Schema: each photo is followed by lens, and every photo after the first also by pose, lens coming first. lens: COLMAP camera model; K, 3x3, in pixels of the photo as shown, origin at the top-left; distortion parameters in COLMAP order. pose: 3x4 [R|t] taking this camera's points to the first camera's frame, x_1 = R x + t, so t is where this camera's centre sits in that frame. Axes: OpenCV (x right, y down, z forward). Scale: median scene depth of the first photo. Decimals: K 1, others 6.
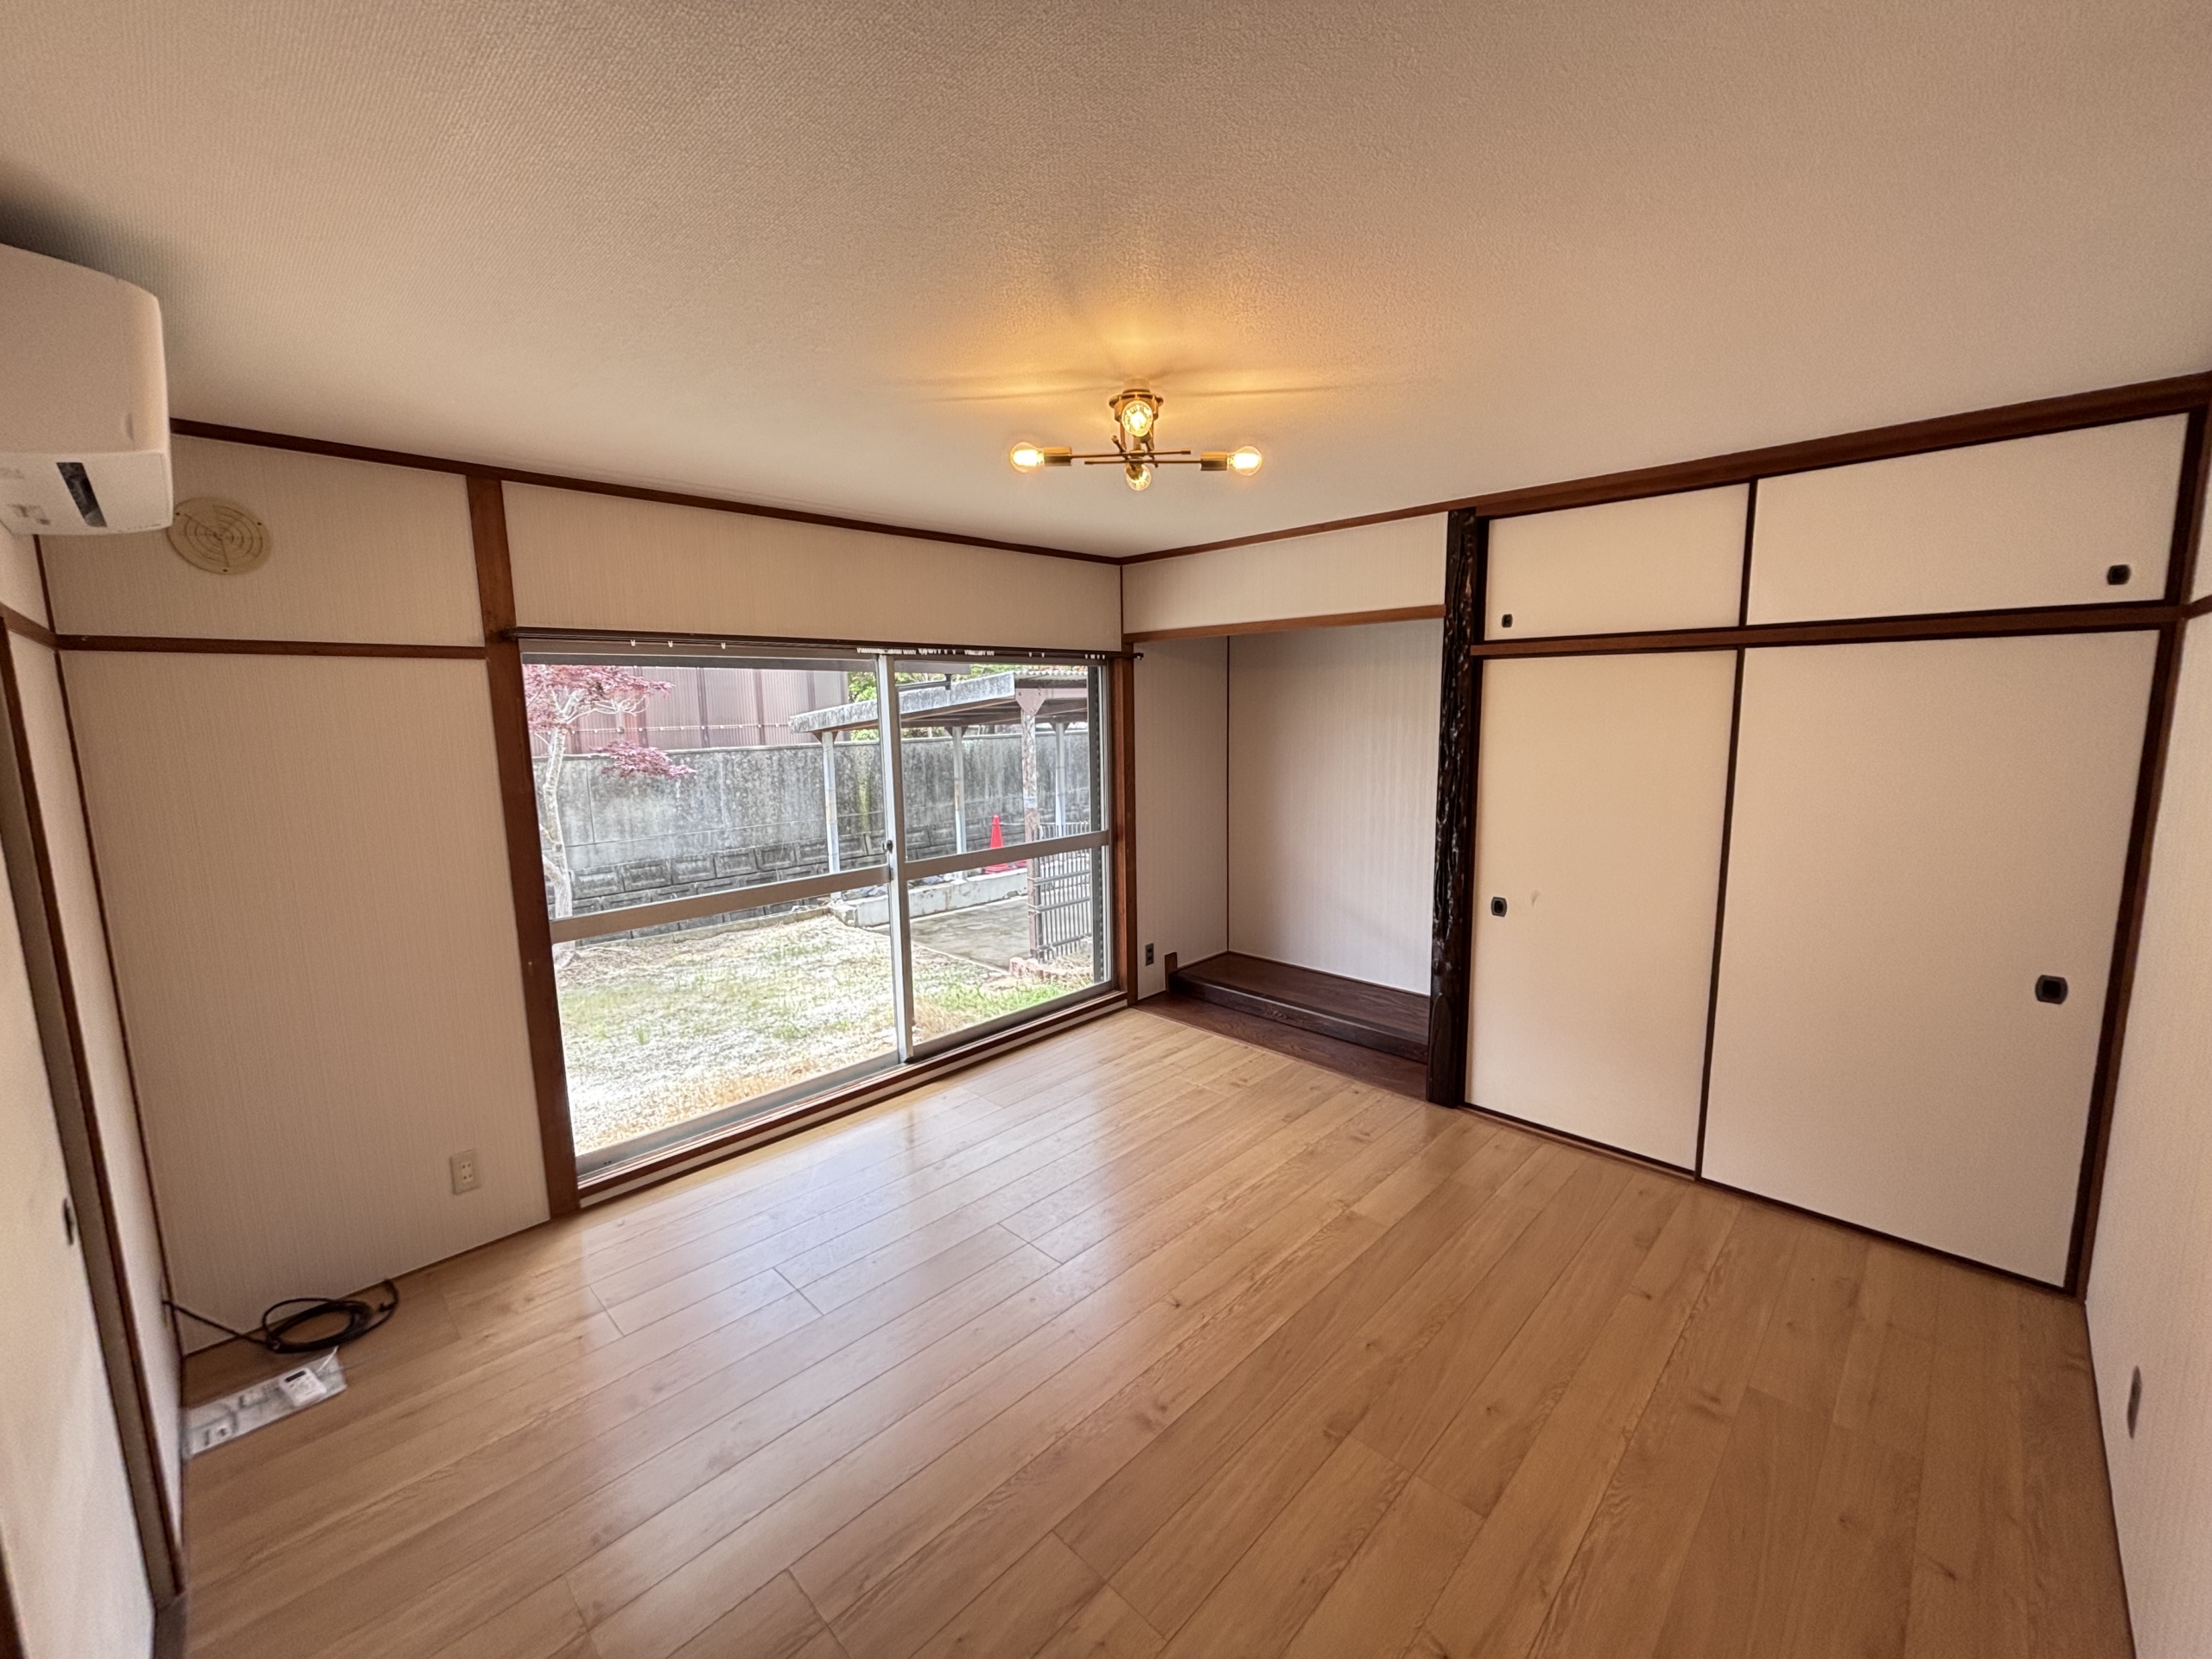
lens RADIAL K [[883.2, 0, 1086.3], [0, 883.2, 827.5], [0, 0, 1]] dist [0.001650, -0.006186]
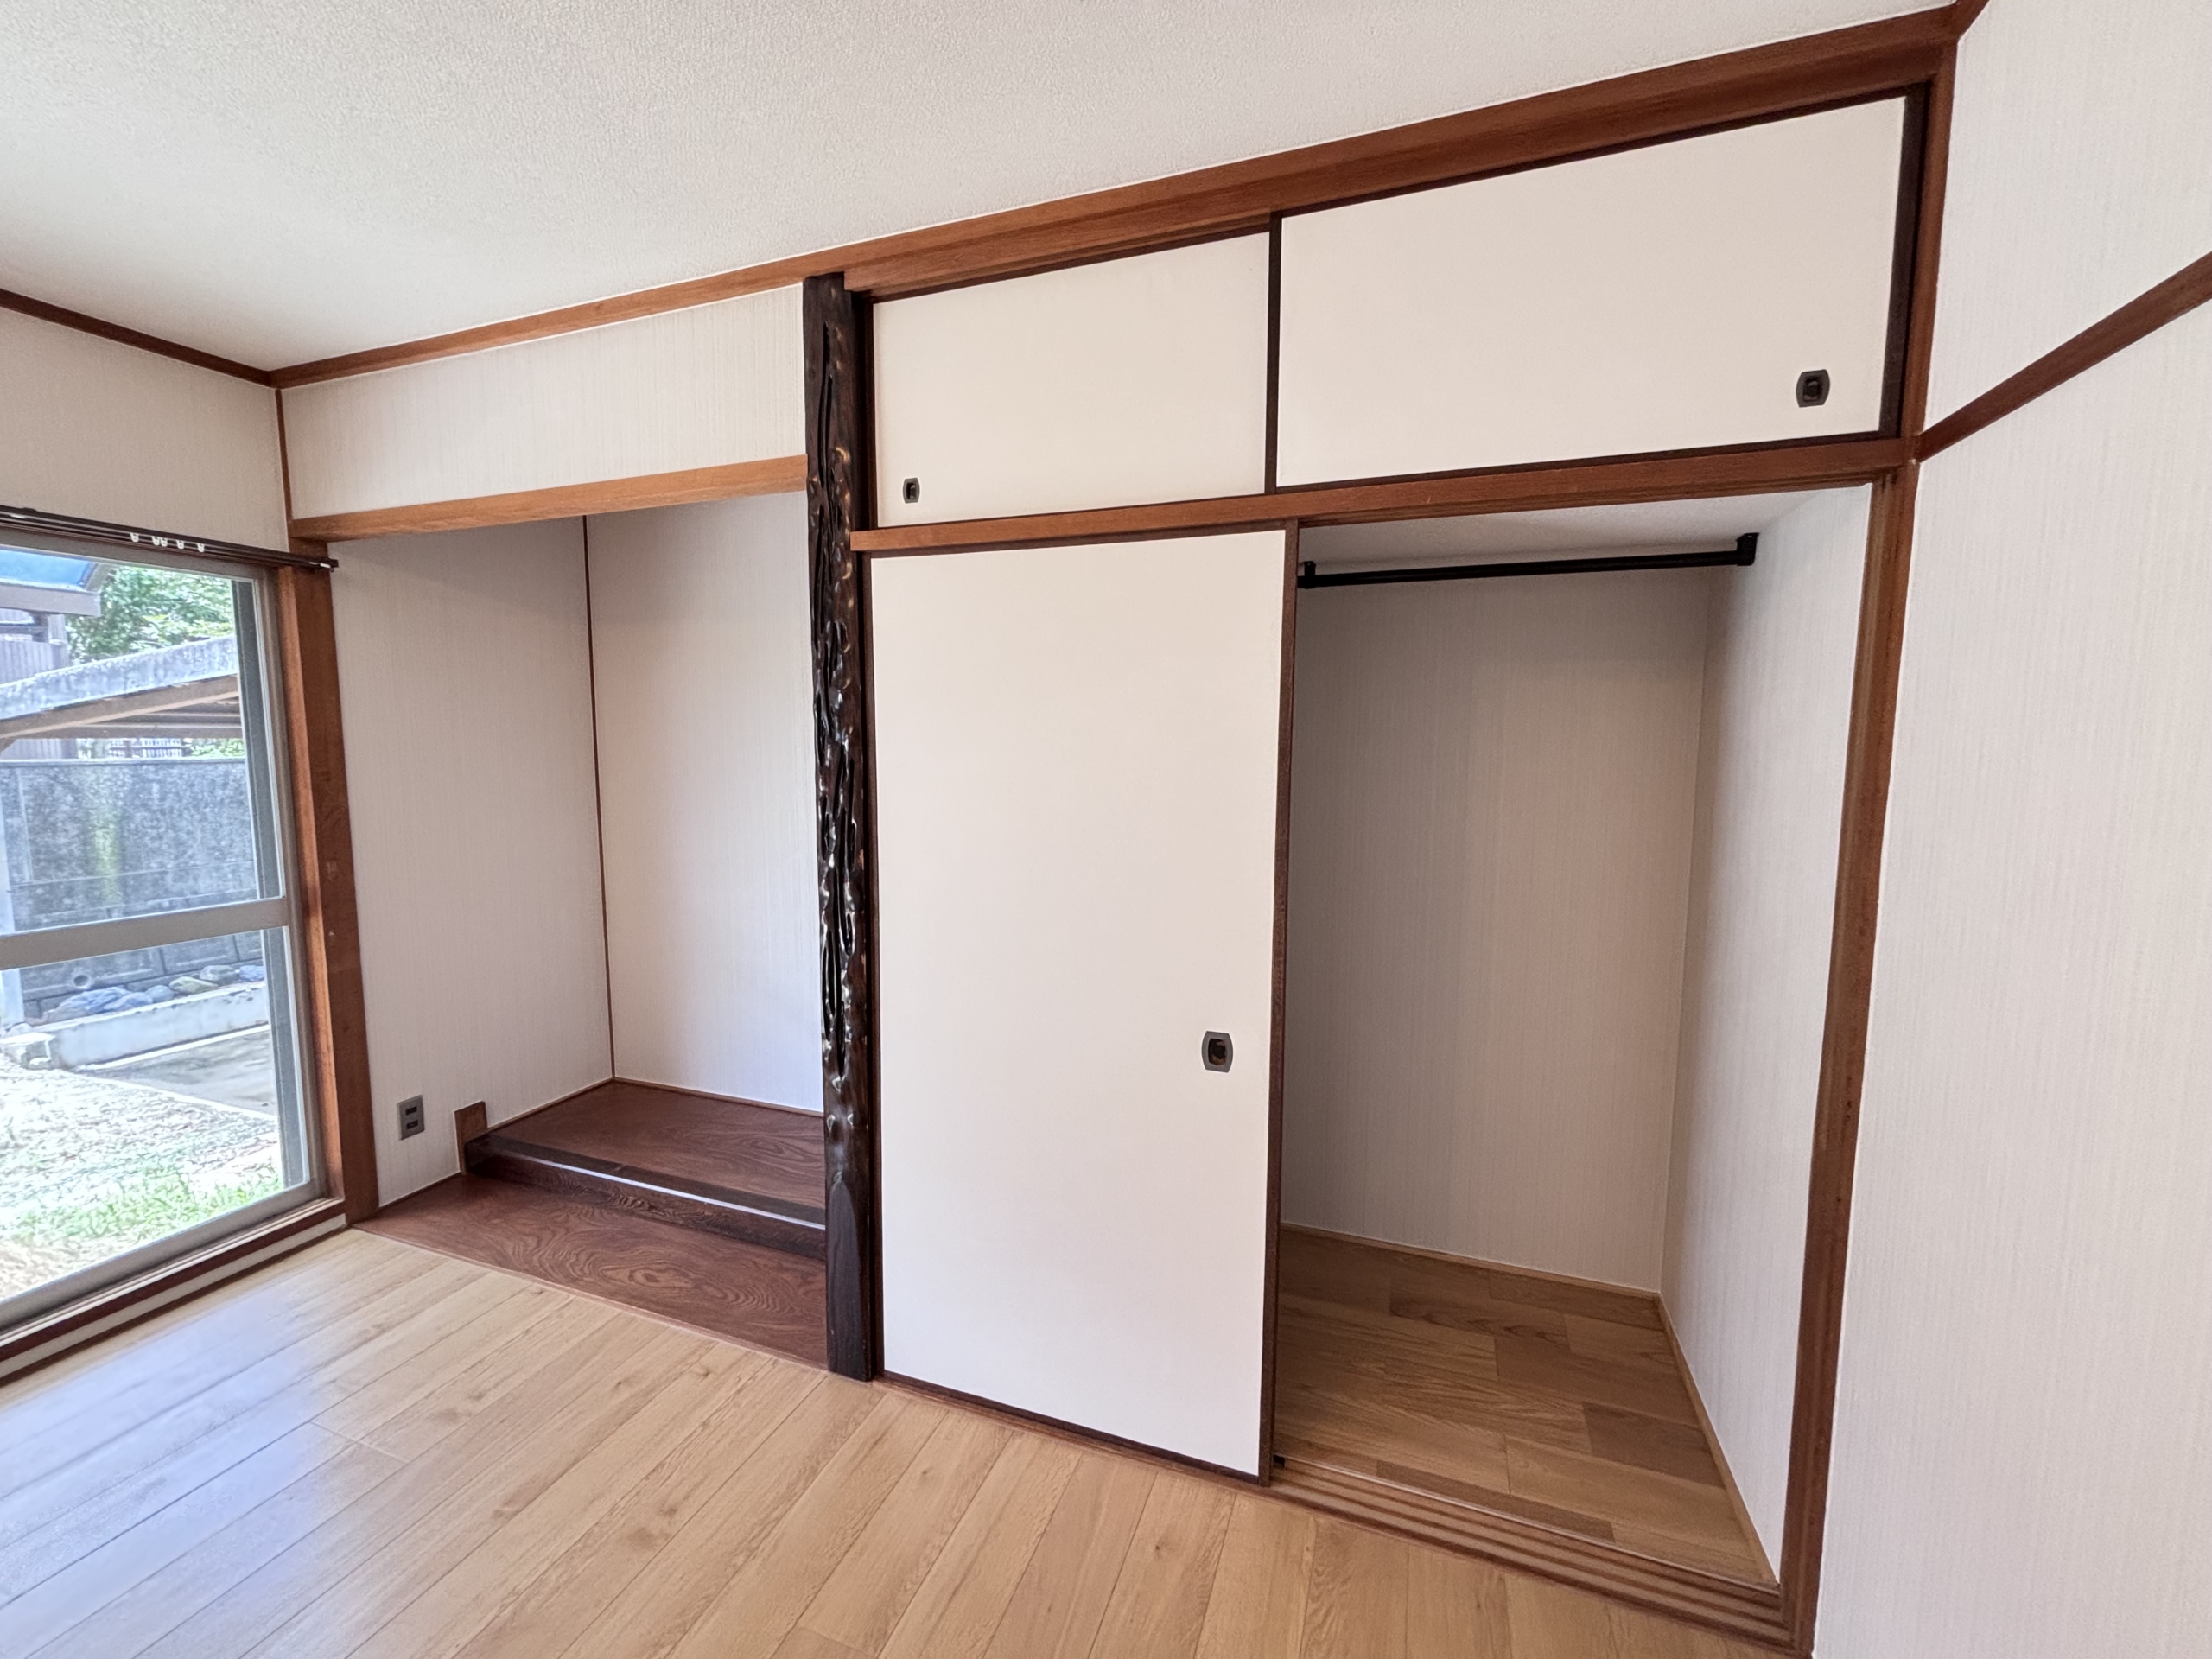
lens RADIAL K [[883.2, 0, 1086.3], [0, 883.2, 827.5], [0, 0, 1]] dist [0.001650, -0.006186]
pose [[0.912732, -0.017999, 0.408163, 0.258062], [0.037462, 0.998508, -0.039740, 0.000682], [-0.406838, 0.051563, 0.912044, 0.345712]]
